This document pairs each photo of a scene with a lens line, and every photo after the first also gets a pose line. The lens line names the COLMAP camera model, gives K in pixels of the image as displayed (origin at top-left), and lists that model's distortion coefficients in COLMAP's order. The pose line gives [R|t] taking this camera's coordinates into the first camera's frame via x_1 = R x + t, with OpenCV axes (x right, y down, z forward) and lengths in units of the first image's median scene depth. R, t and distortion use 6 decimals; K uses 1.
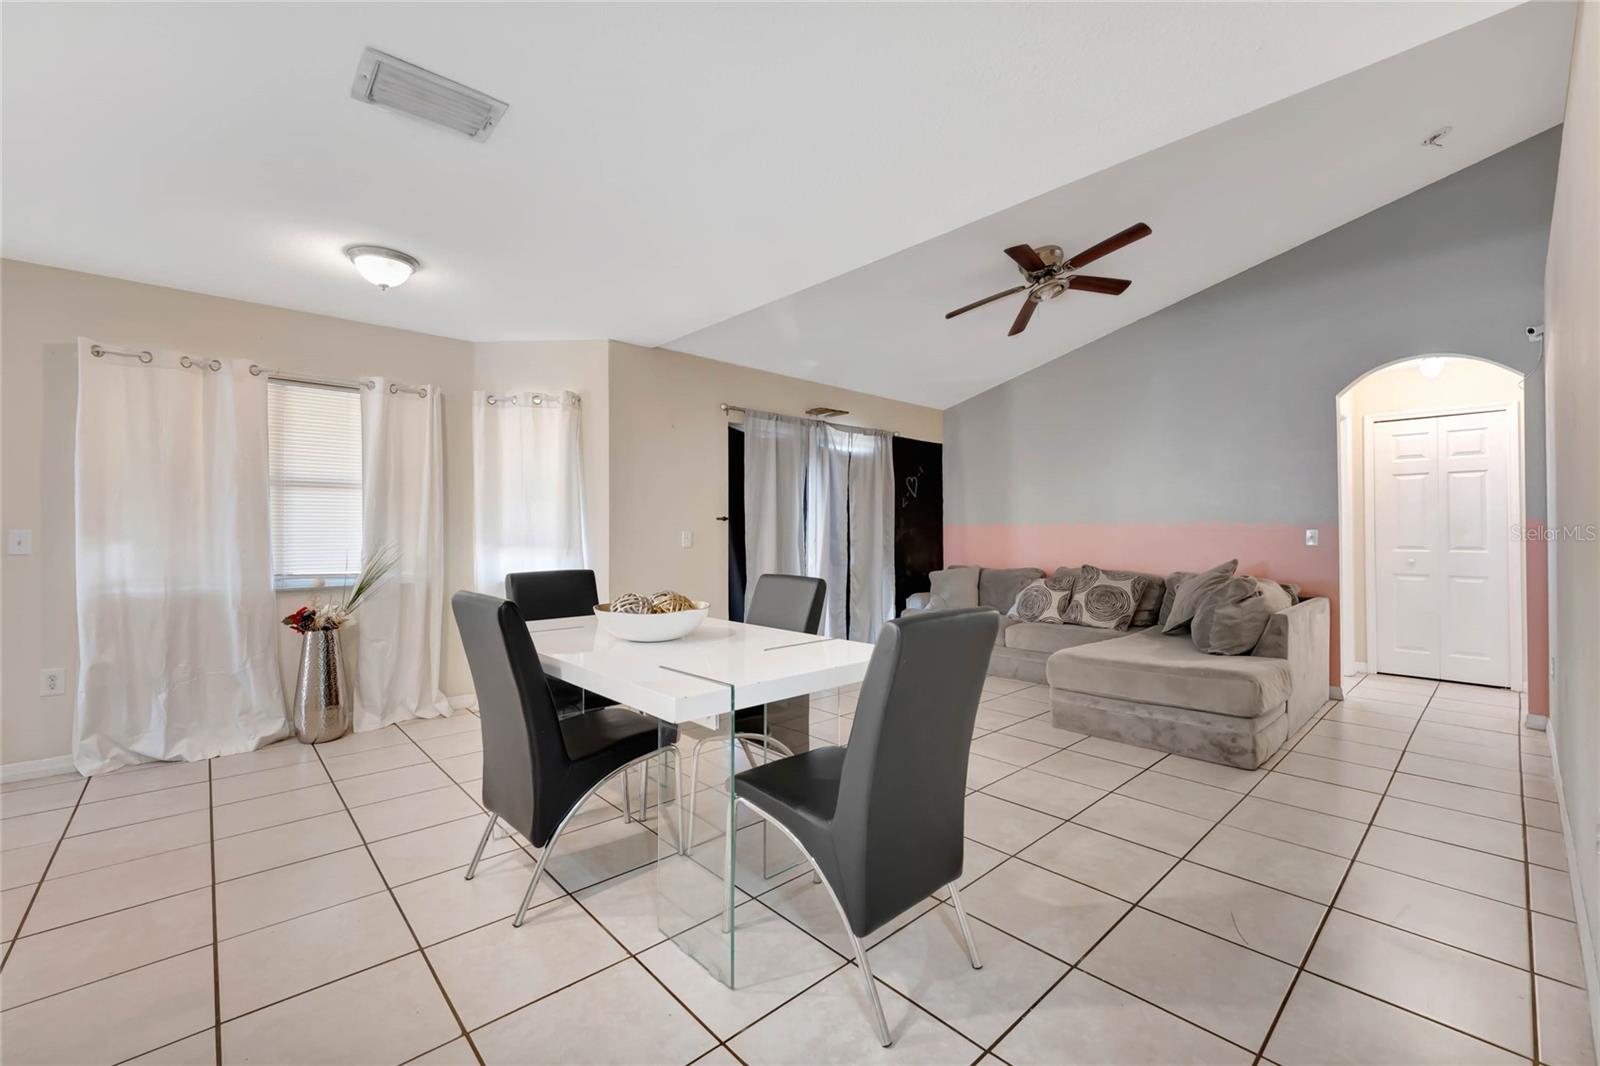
lens RADIAL K [[653.8, 0, 799.9], [0, 653.8, 528.6], [0, 0, 1]] dist [-0.001131, 0.000409]
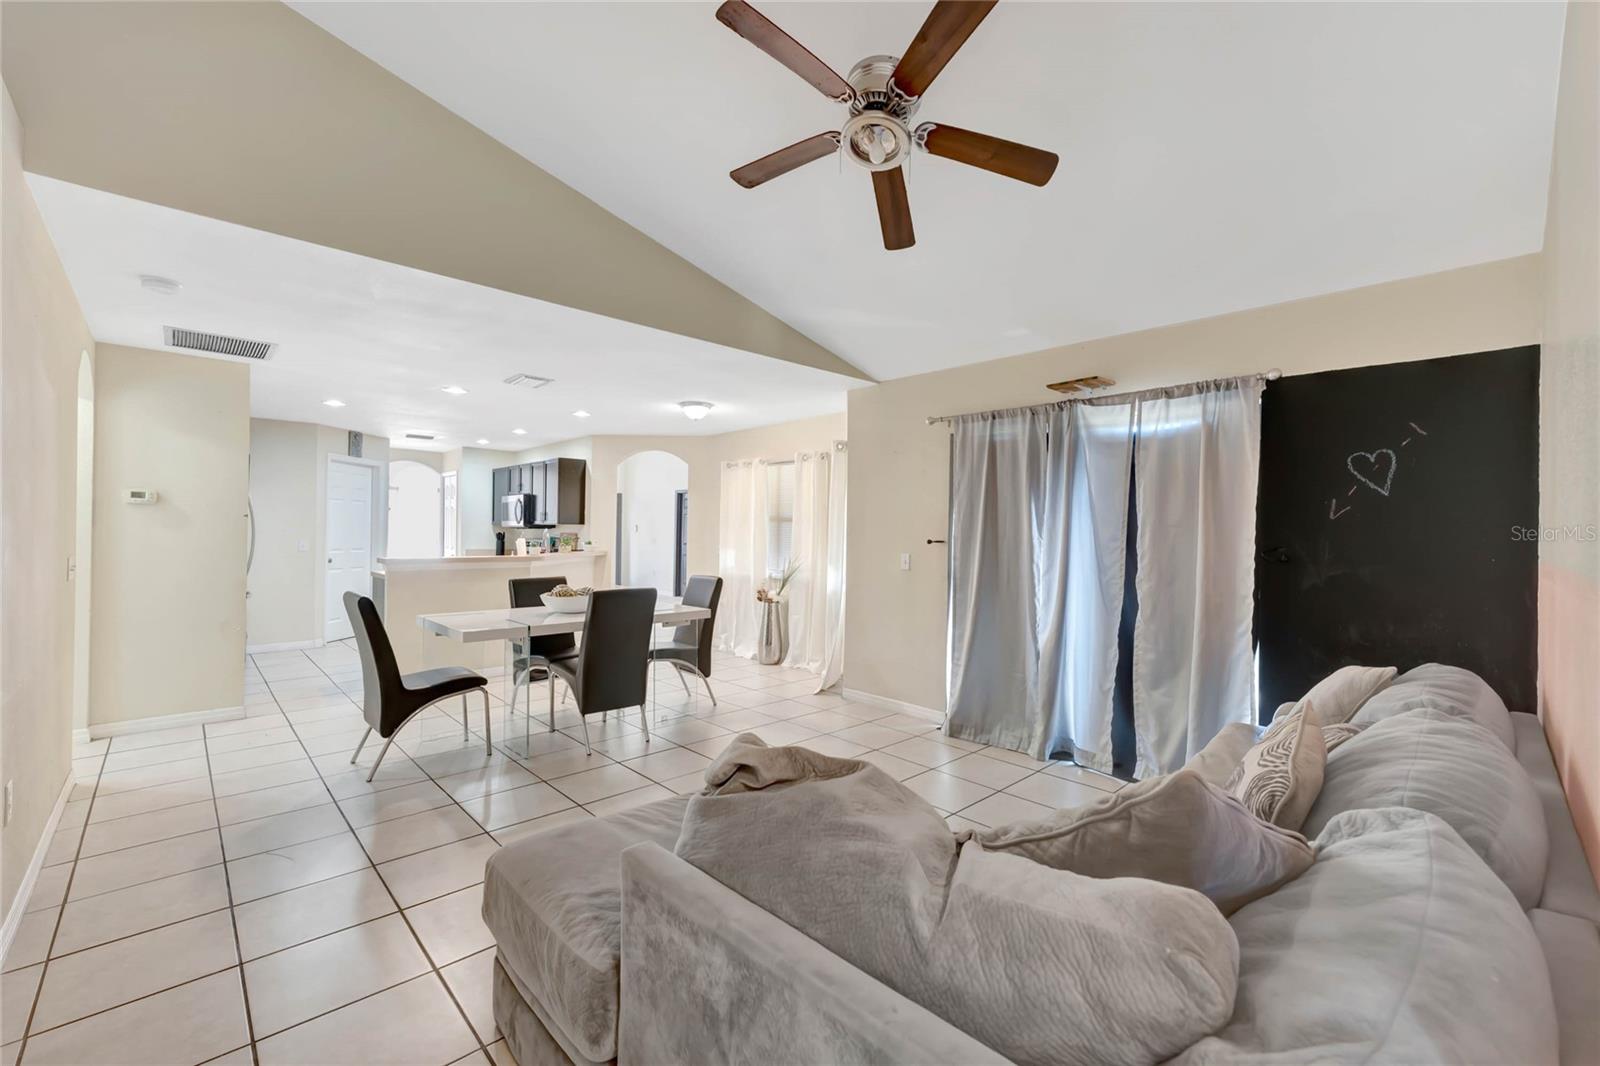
lens RADIAL K [[653.8, 0, 806.6], [0, 653.8, 534.2], [0, 0, 1]] dist [-0.001131, 0.000409]
pose [[0.027640, 0.000166, -0.999618, 0.705572], [-0.010120, 0.999949, -0.000114, -0.021025], [0.999567, 0.010119, 0.027641, 0.701154]]
